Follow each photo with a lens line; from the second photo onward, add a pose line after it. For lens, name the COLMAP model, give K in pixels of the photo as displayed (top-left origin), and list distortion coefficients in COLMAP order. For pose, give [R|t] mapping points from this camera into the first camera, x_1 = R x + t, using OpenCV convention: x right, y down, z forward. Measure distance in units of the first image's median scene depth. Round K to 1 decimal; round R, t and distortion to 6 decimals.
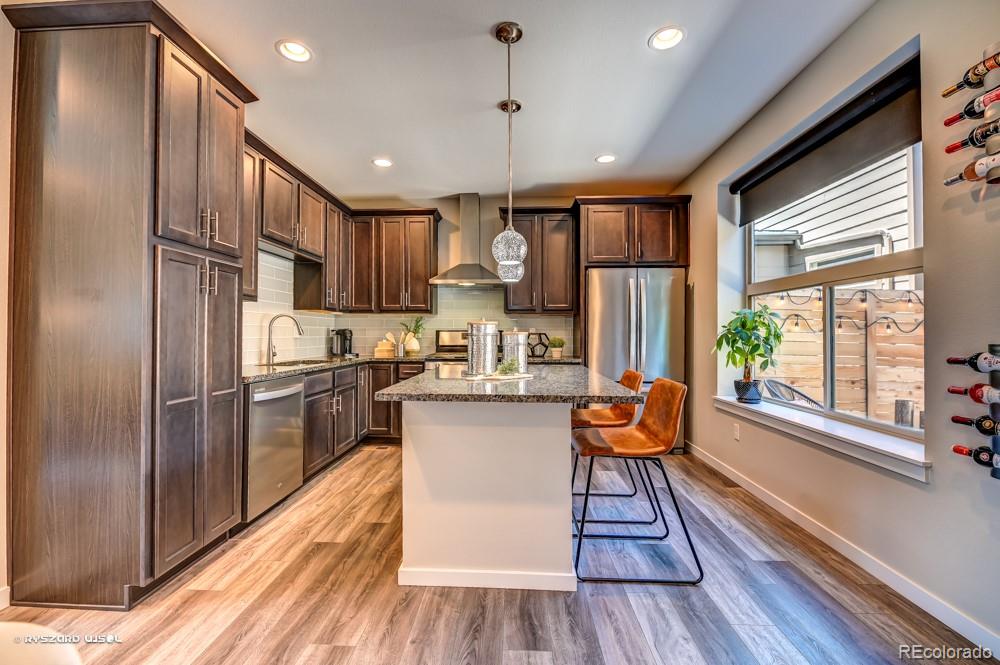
lens RADIAL K [[417.8, 0, 494.7], [0, 417.8, 330.7], [0, 0, 1]] dist [-0.003323, -0.000845]
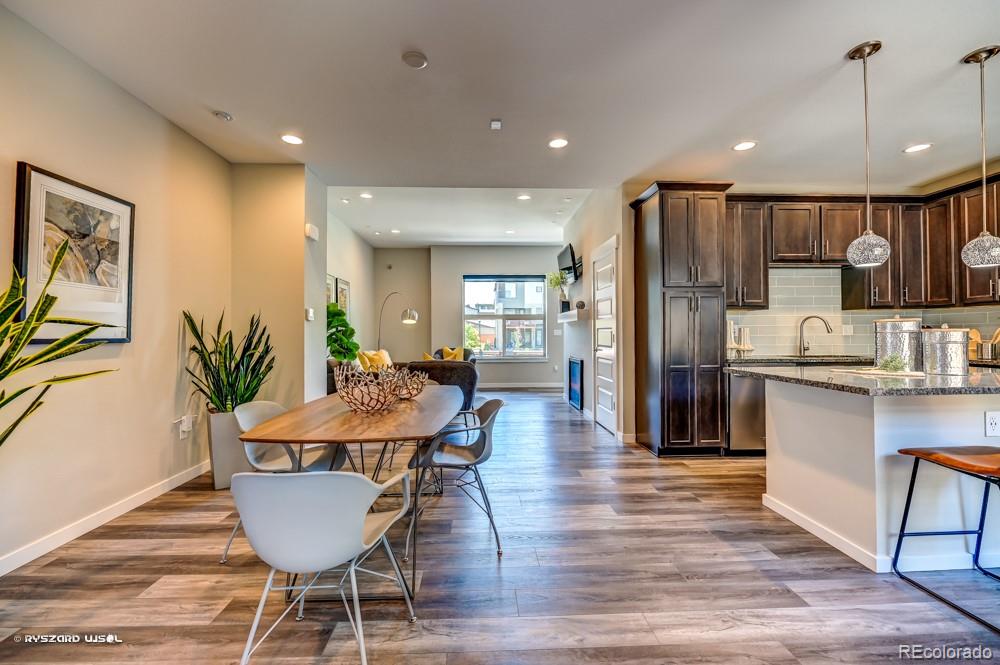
lens RADIAL K [[417.8, 0, 494.7], [0, 417.8, 330.7], [0, 0, 1]] dist [-0.003323, -0.000845]
pose [[0.087726, -0.010439, -0.996090, 0.719832], [0.014128, 0.999858, -0.009234, 0.001593], [0.996044, -0.013262, 0.087861, -0.034088]]
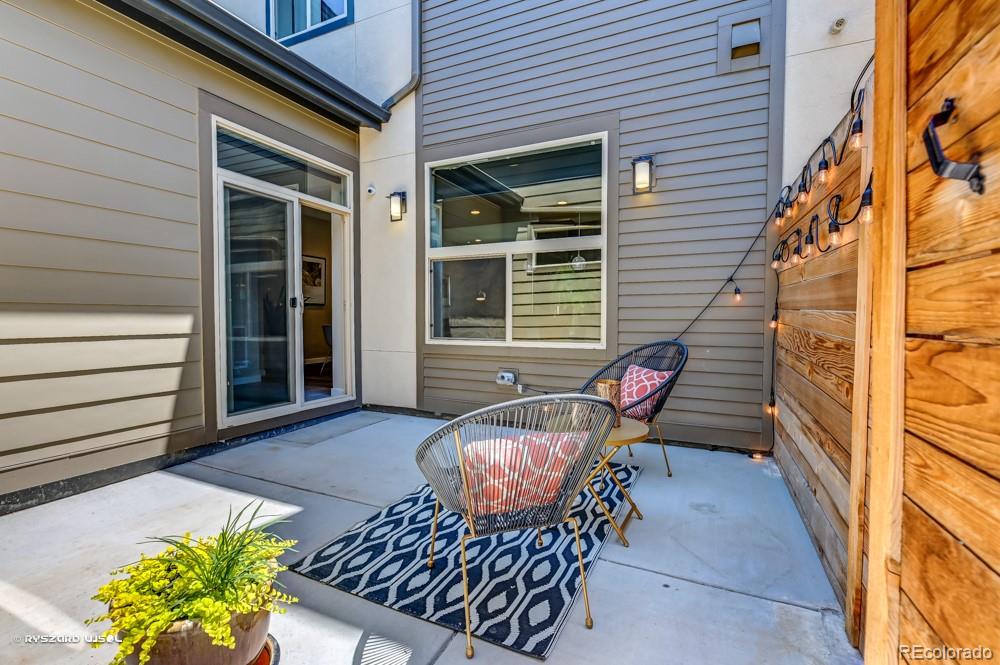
lens RADIAL K [[461.0, 0, 500.0], [0, 461.0, 332.5], [0, 0, 1]] dist [-0.000306, -0.000041]
pose [[-0.381856, 0.030684, -0.923712, 2.020011], [0.008215, 0.999522, 0.029806, 0.099385], [0.924185, 0.003793, -0.381925, 1.375839]]
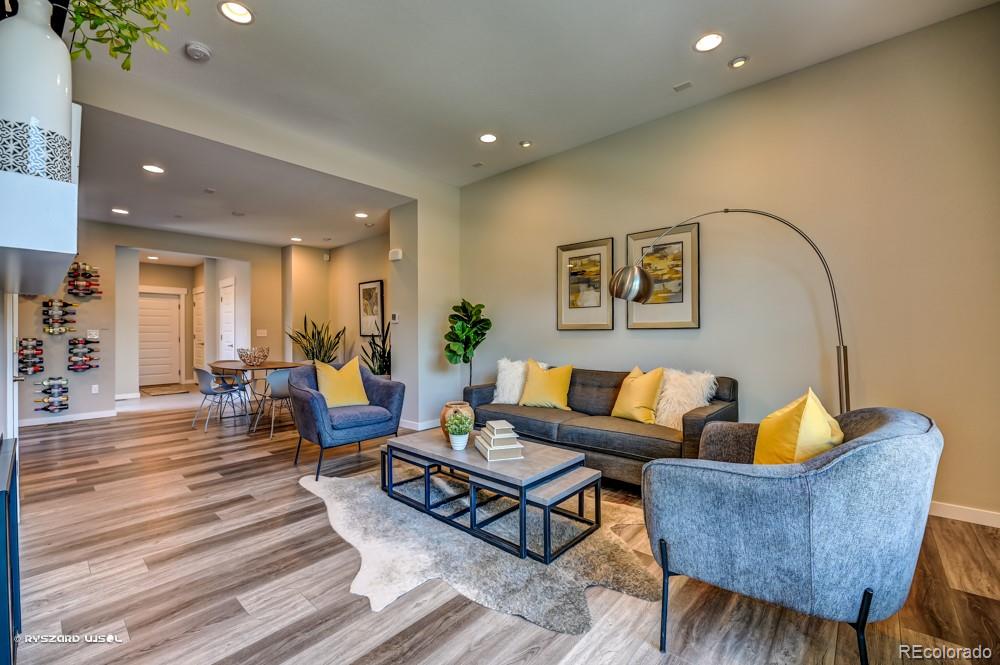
lens RADIAL K [[417.8, 0, 494.7], [0, 417.8, 330.7], [0, 0, 1]] dist [-0.003323, -0.000845]
pose [[-0.782211, 0.007263, 0.622971, -2.027826], [-0.000753, 0.999920, -0.012604, 0.004103], [-0.623013, -0.010328, -0.782143, 0.604805]]
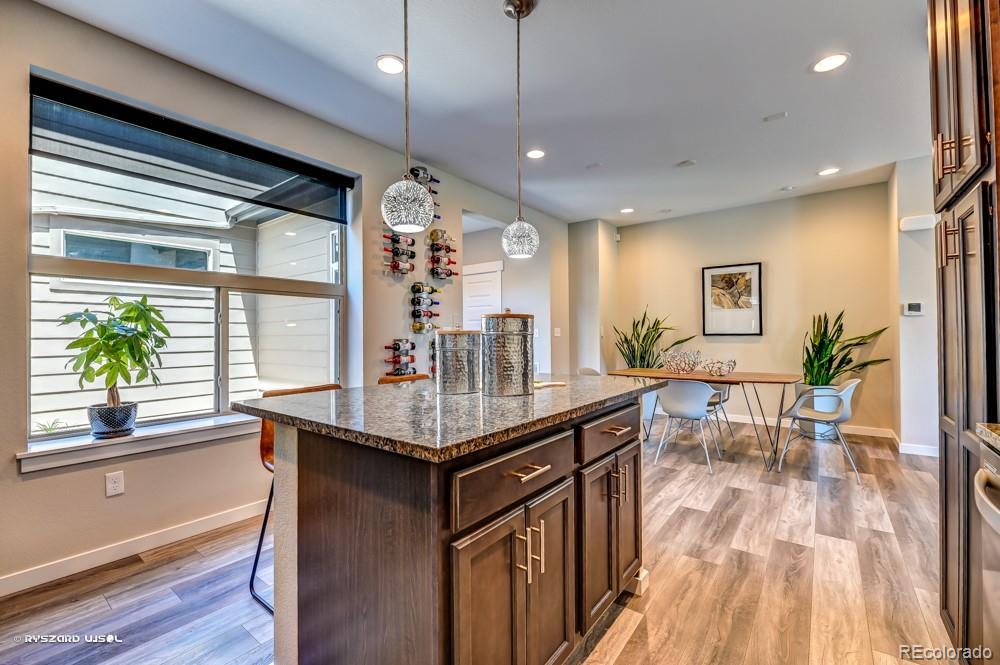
lens RADIAL K [[420.7, 0, 494.7], [0, 420.7, 332.7], [0, 0, 1]] dist [-0.003136, -0.000820]
pose [[-0.817023, 0.009413, 0.576528, -0.322100], [0.003289, 0.999927, -0.011665, 0.012110], [-0.576595, -0.007635, -0.816994, 1.272777]]
